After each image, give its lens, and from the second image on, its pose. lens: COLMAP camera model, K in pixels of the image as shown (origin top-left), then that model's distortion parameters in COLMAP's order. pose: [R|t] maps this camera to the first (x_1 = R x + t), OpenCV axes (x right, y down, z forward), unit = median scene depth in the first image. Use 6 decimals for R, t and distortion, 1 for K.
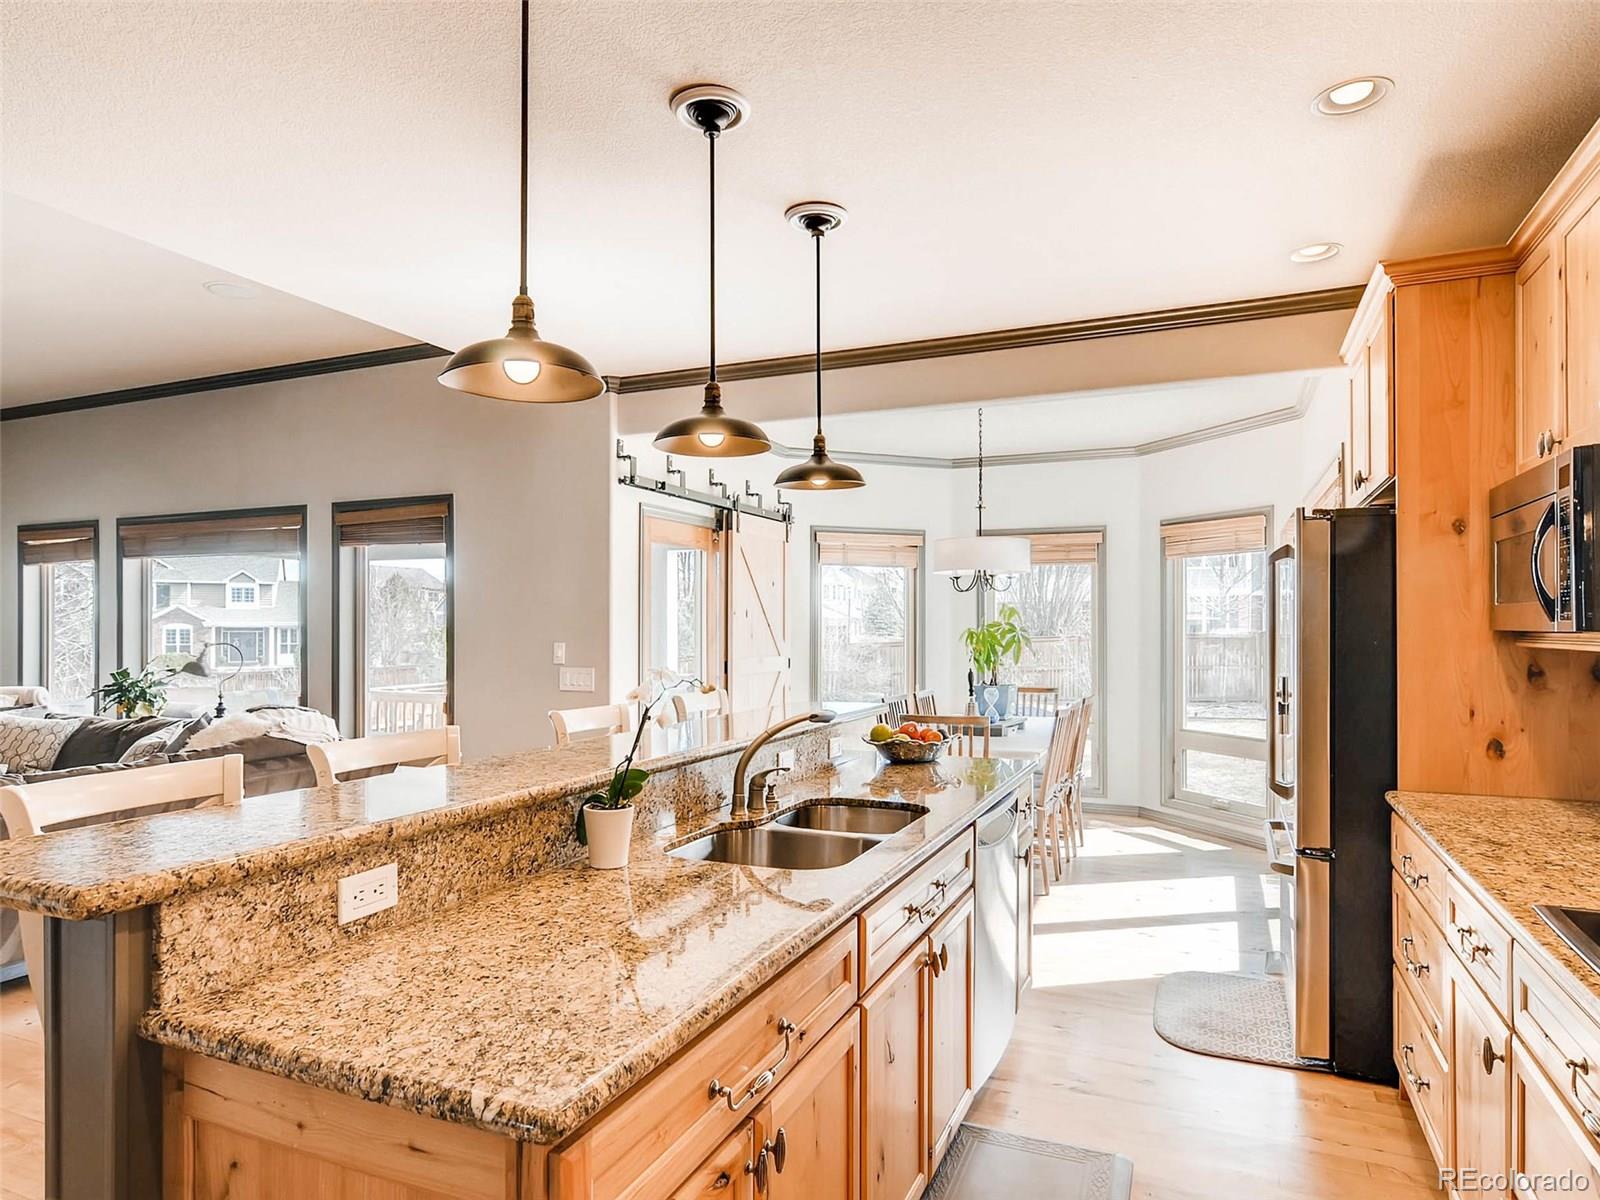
lens RADIAL K [[985.0, 0, 805.7], [0, 985.0, 613.3], [0, 0, 1]] dist [0.001534, -0.006993]
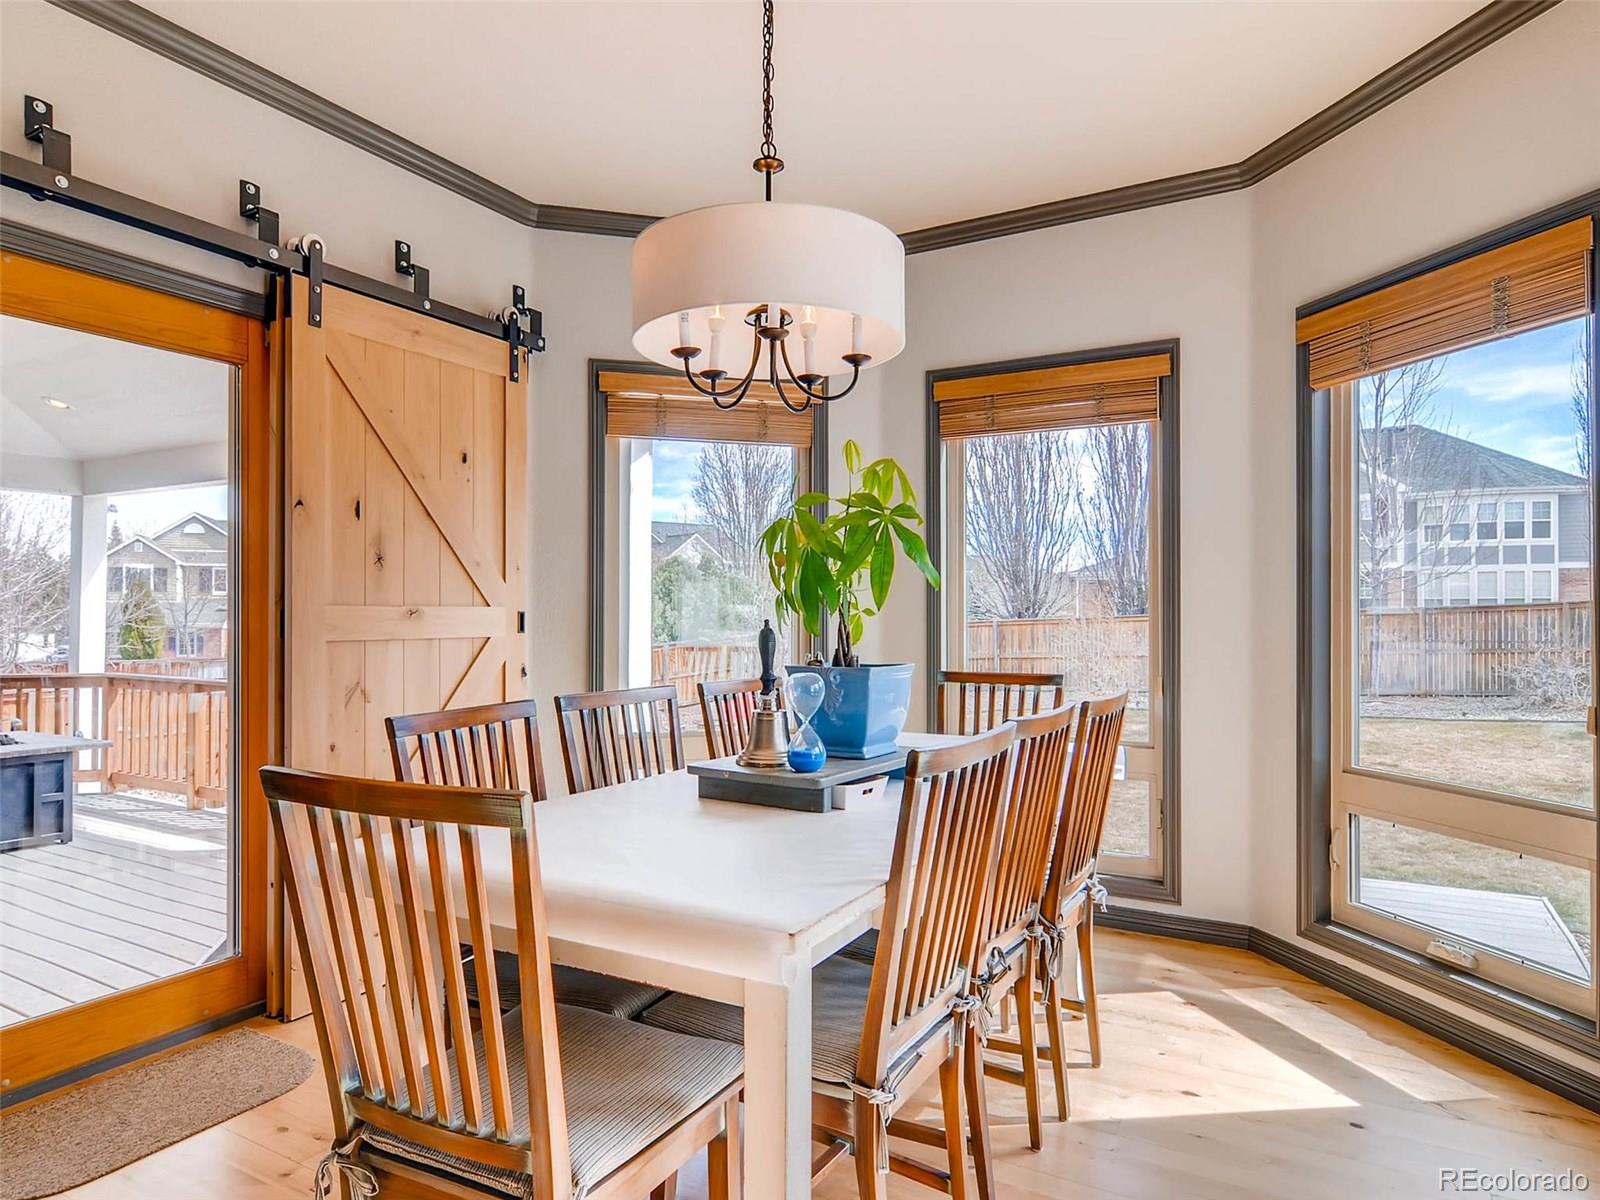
lens RADIAL K [[985.0, 0, 798.1], [0, 985.0, 603.2], [0, 0, 1]] dist [0.001534, -0.006993]
pose [[0.993907, -0.003874, -0.110152, 0.171461], [0.004151, 0.999989, 0.002283, 0.038459], [0.110142, -0.002727, 0.993912, 0.496121]]
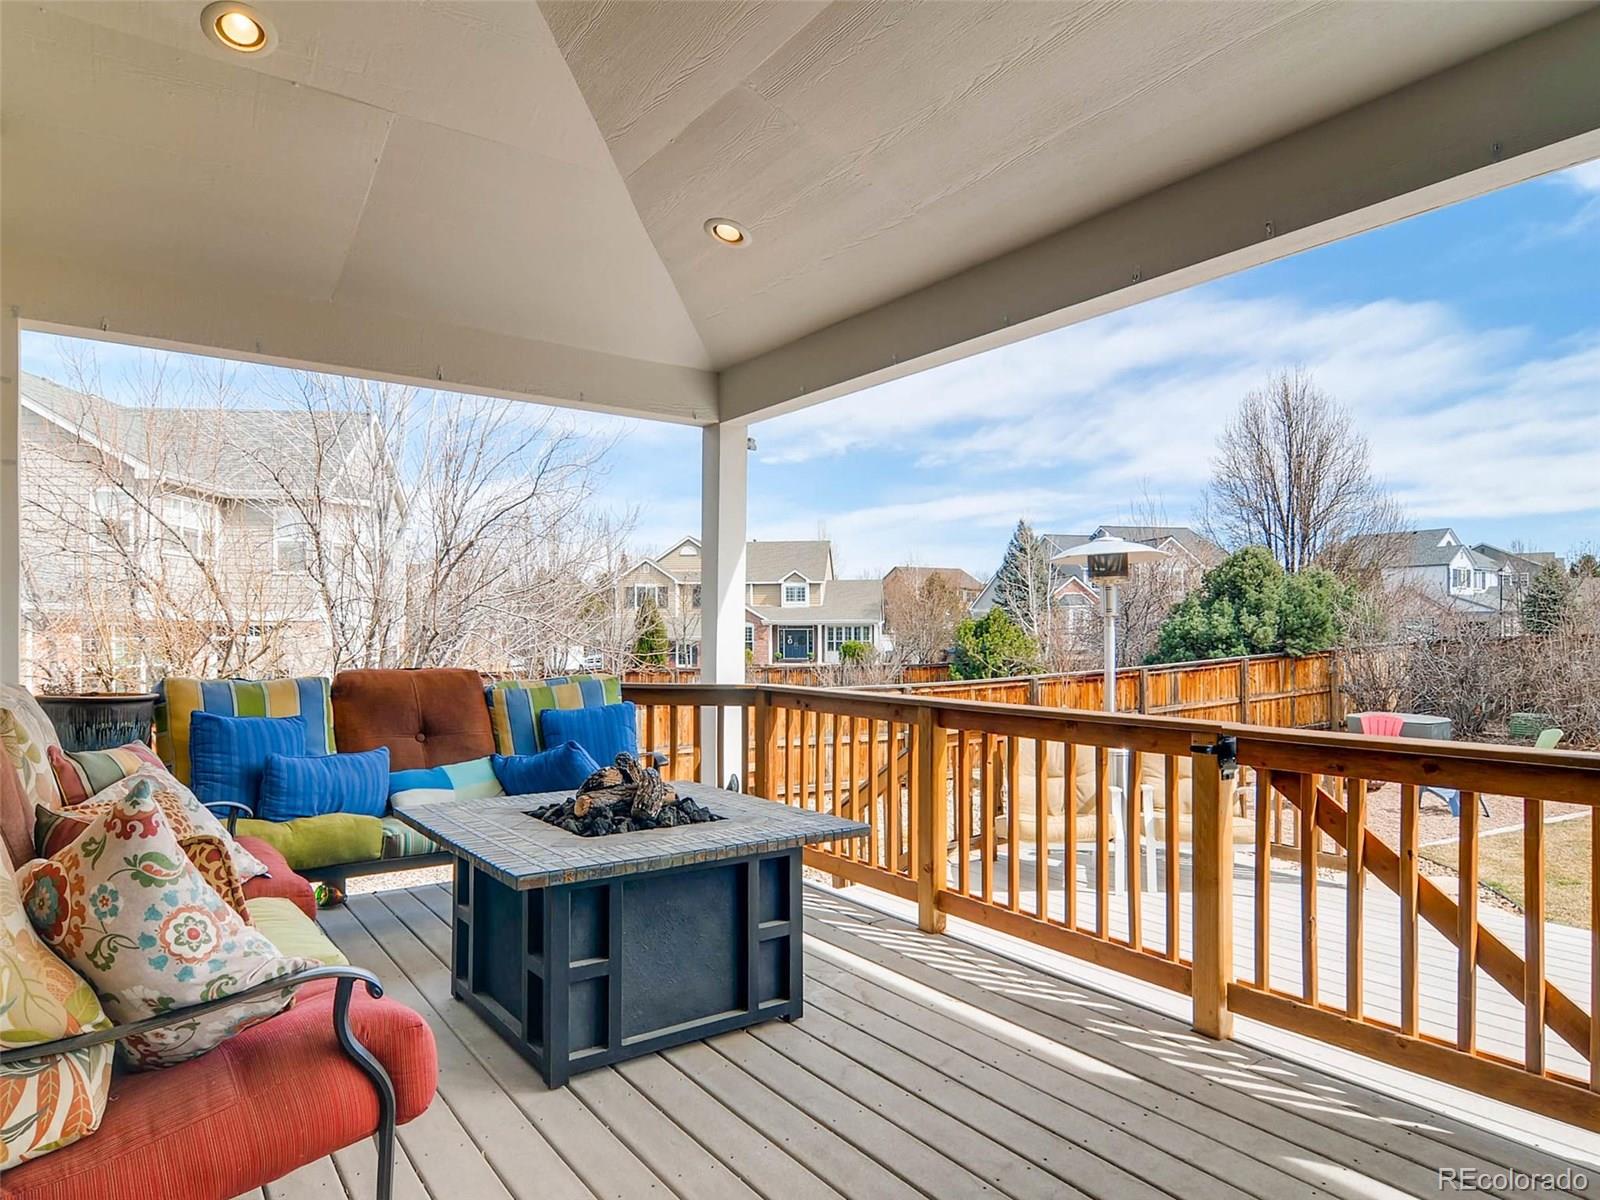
lens RADIAL K [[985.0, 0, 804.0], [0, 985.0, 609.6], [0, 0, 1]] dist [0.001534, -0.006993]
pose [[0.862006, -0.015022, -0.506675, -0.314627], [0.011131, 0.999881, -0.010709, 0.068826], [0.506775, 0.003592, 0.862071, 0.891330]]
